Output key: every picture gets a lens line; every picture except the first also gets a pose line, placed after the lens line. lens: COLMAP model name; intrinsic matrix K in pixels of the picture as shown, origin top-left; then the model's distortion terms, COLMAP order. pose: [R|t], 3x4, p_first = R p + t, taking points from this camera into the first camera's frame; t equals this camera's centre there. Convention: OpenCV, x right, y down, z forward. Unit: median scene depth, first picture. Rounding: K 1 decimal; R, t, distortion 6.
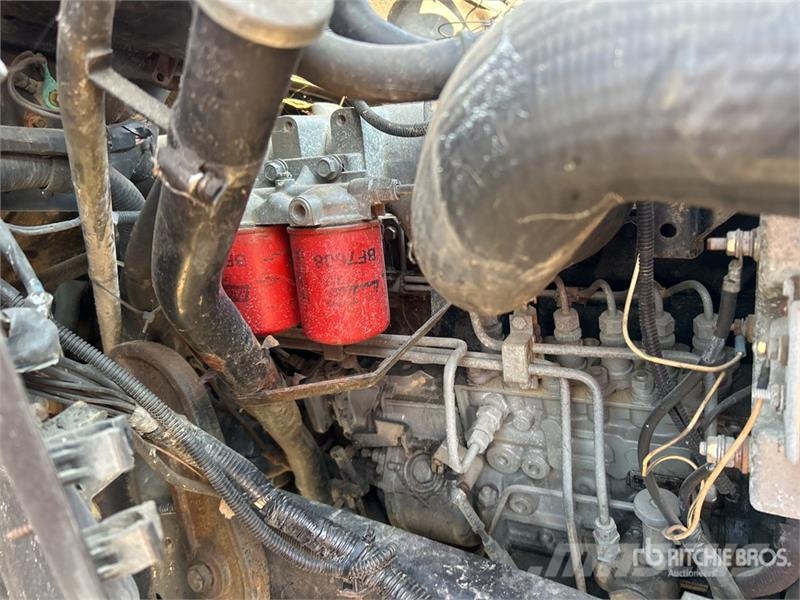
lens RADIAL K [[609.3, 0, 400.0], [0, 609.3, 300.0], [0, 0, 1]] dist [0.009753, 0.003889]
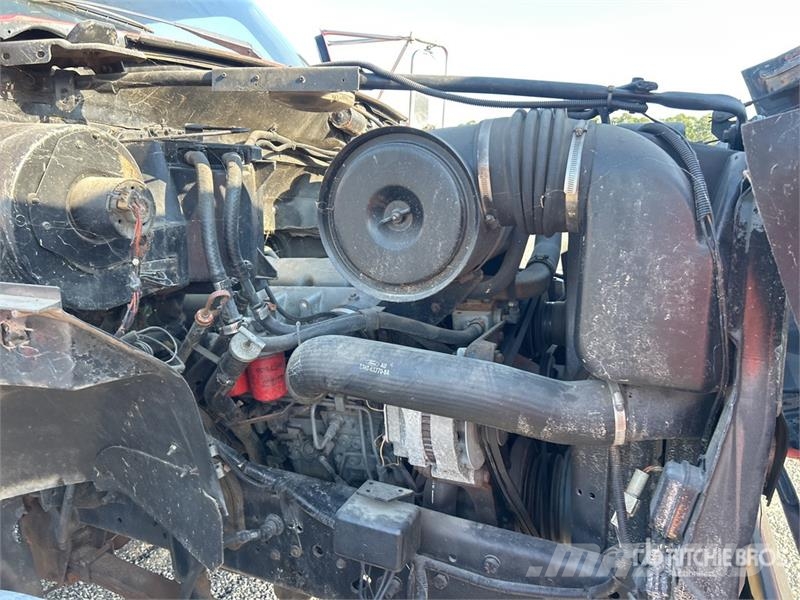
lens RADIAL K [[609.3, 0, 400.0], [0, 609.3, 300.0], [0, 0, 1]] dist [0.009753, 0.003889]
pose [[0.993857, -0.038883, 0.103620, 0.163785], [0.034387, 0.998403, 0.044826, -0.363397], [-0.105197, -0.040987, 0.993606, -1.265926]]
